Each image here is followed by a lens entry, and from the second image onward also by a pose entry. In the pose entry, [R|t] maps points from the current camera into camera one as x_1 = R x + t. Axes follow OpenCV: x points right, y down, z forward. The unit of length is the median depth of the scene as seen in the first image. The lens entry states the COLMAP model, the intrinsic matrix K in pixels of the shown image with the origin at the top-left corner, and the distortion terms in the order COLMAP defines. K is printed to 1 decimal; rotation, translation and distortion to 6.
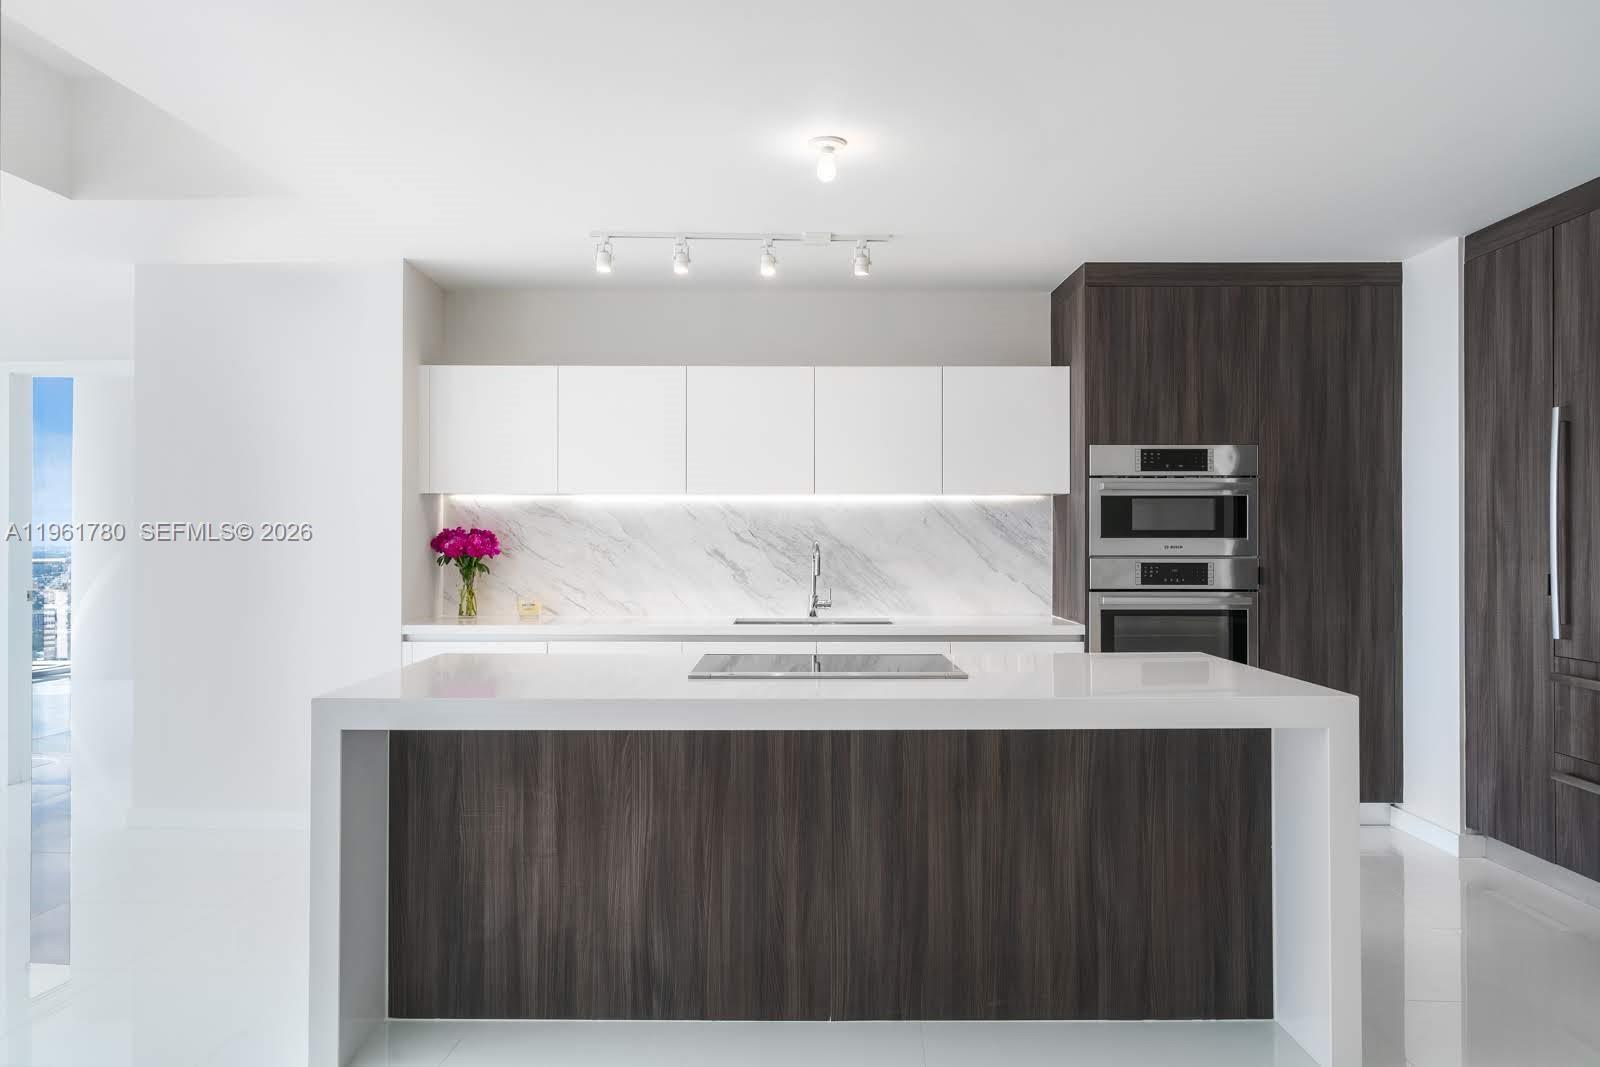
lens RADIAL K [[1100.7, 0, 800.0], [0, 1100.7, 533.5], [0, 0, 1]] dist [-0.006213, -0.001895]
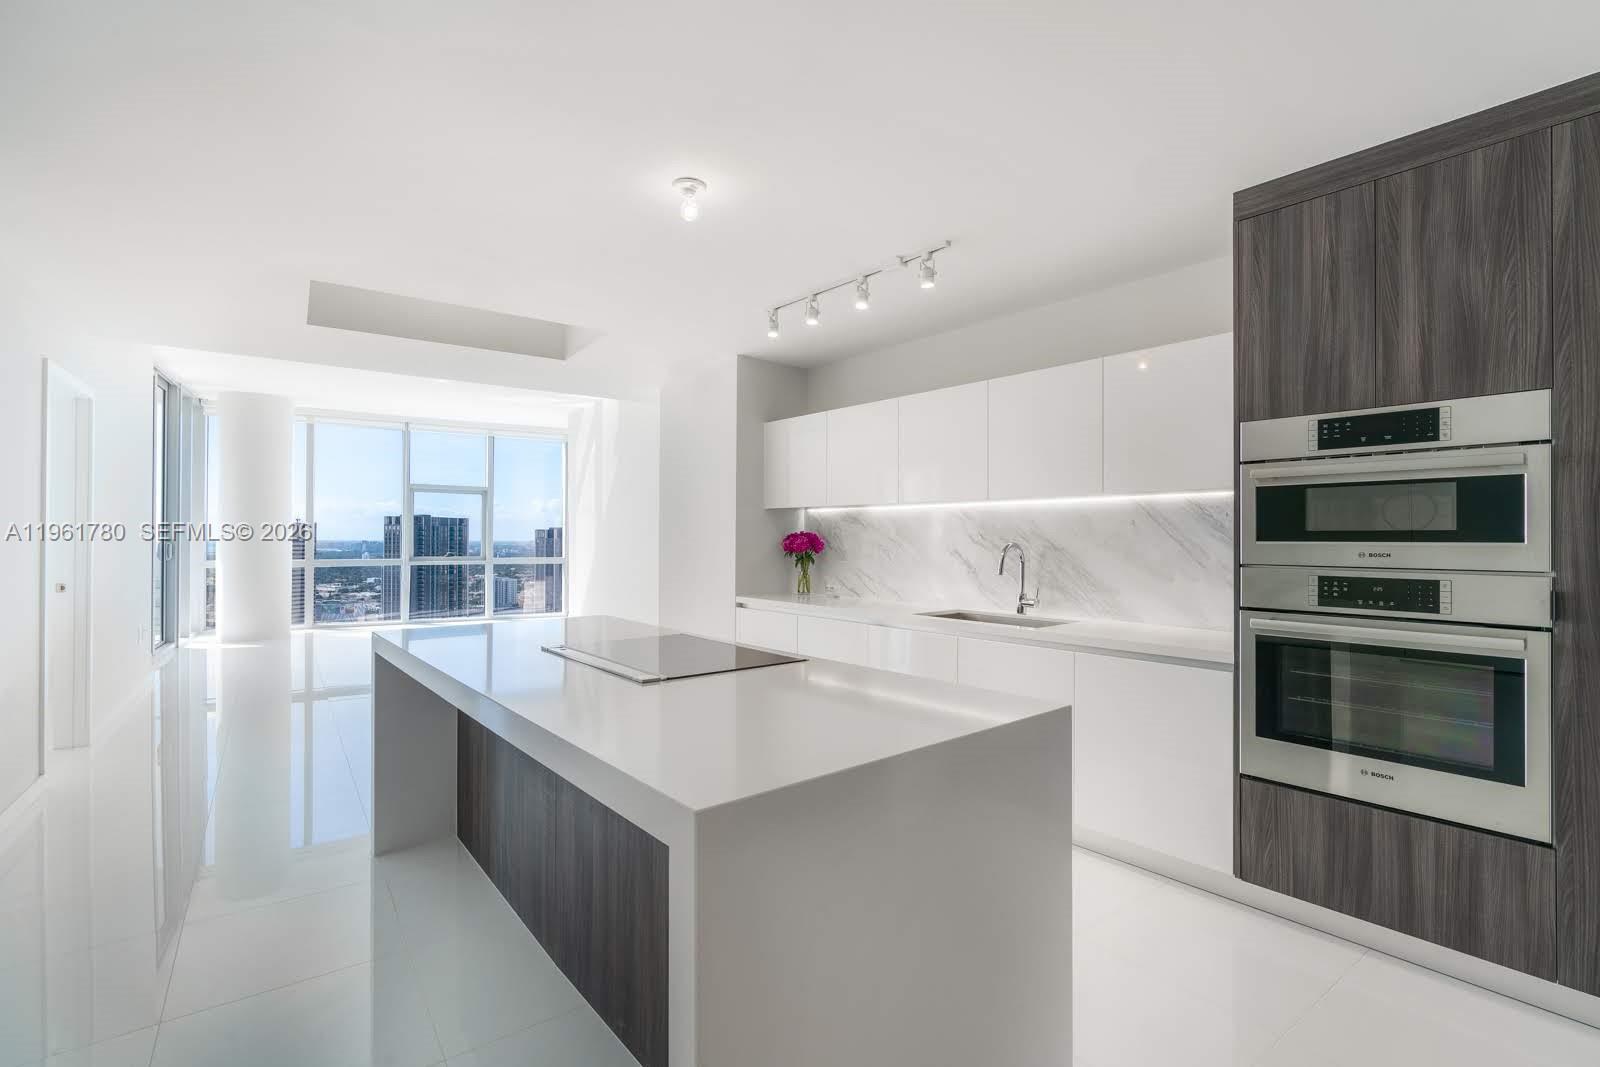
lens RADIAL K [[730.4, 0, 800.0], [0, 730.4, 533.5], [0, 0, 1]] dist [0.001683, 0.000297]
pose [[0.643105, -0.002178, -0.765775, 0.443698], [0.000147, 0.999996, -0.002721, -0.000089], [0.765778, 0.001637, 0.643103, 0.409216]]
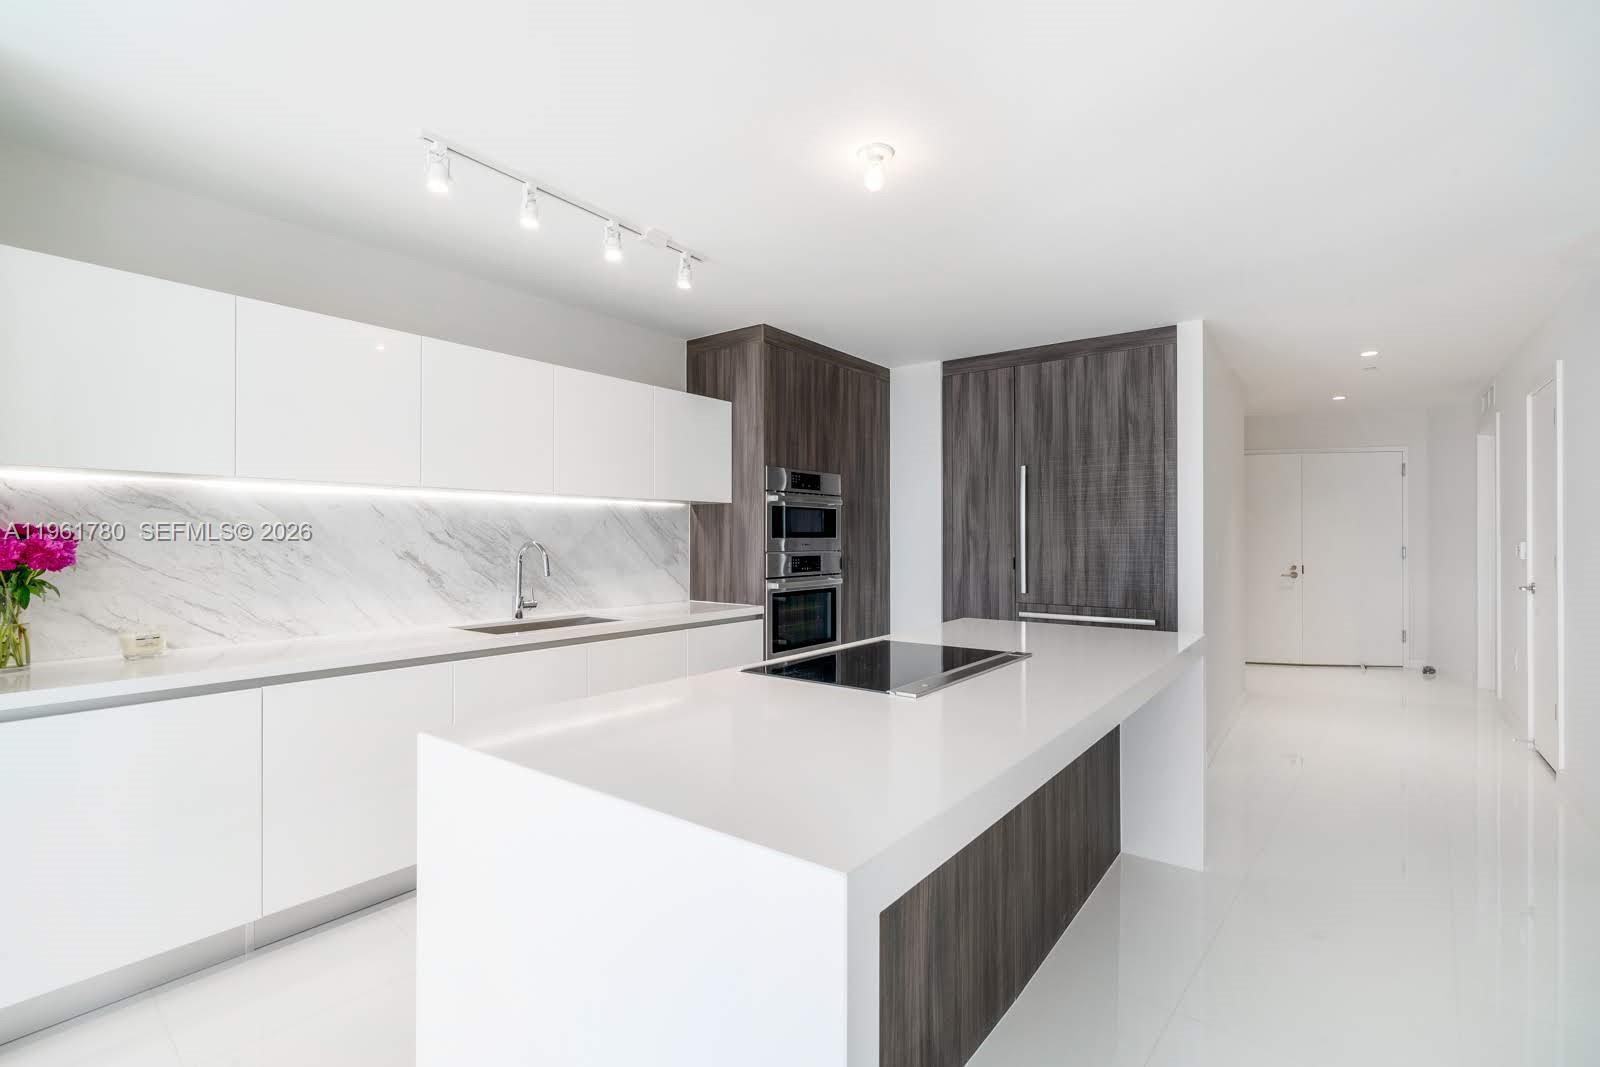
lens RADIAL K [[730.4, 0, 800.0], [0, 730.4, 533.5], [0, 0, 1]] dist [0.001683, 0.000297]
pose [[0.605427, 0.003248, 0.795894, -0.379948], [-0.004699, 0.999989, -0.000506, -0.001267], [-0.795887, -0.003434, 0.605435, 0.433489]]
